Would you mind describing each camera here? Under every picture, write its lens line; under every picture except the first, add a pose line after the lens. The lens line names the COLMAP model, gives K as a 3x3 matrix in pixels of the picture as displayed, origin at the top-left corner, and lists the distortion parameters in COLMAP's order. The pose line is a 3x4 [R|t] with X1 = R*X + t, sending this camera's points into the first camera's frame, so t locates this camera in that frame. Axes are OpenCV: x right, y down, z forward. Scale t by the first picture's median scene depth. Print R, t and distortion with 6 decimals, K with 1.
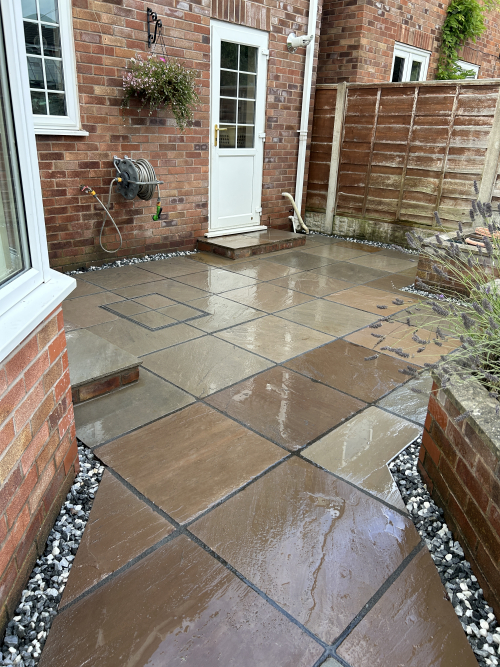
lens RADIAL K [[506.9, 0, 251.6], [0, 506.9, 330.4], [0, 0, 1]] dist [0.025120, -0.012149]
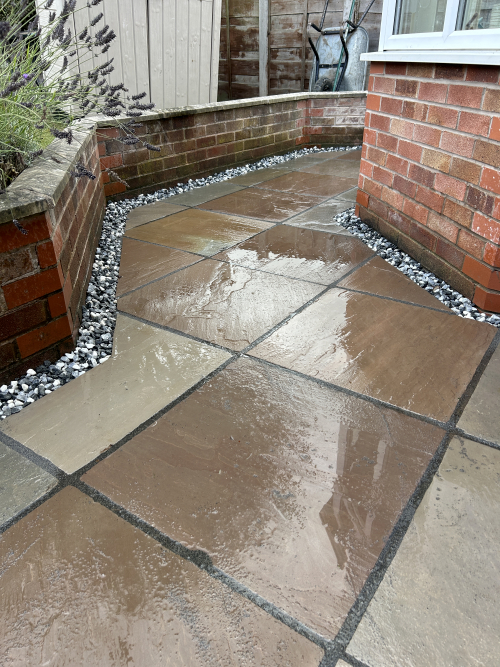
lens RADIAL K [[506.9, 0, 248.4], [0, 506.9, 331.6], [0, 0, 1]] dist [0.025120, -0.012149]
pose [[-0.988112, 0.046943, -0.146394, 0.070763], [-0.082324, 0.642644, 0.761729, -0.127082], [0.129836, 0.764725, -0.631140, 0.575337]]
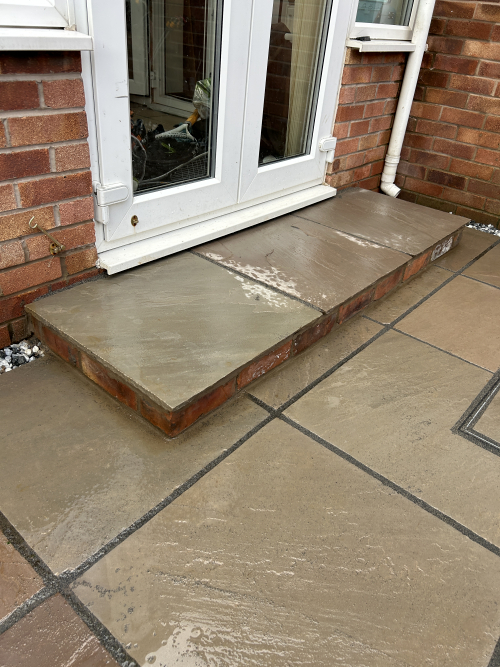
lens RADIAL K [[506.9, 0, 246.0], [0, 506.9, 334.5], [0, 0, 1]] dist [0.025120, -0.012149]
pose [[0.054696, 0.518243, -0.853483, 0.052783], [-0.444126, 0.778181, 0.444057, -0.097257], [0.894293, 0.354766, 0.272728, 0.457845]]
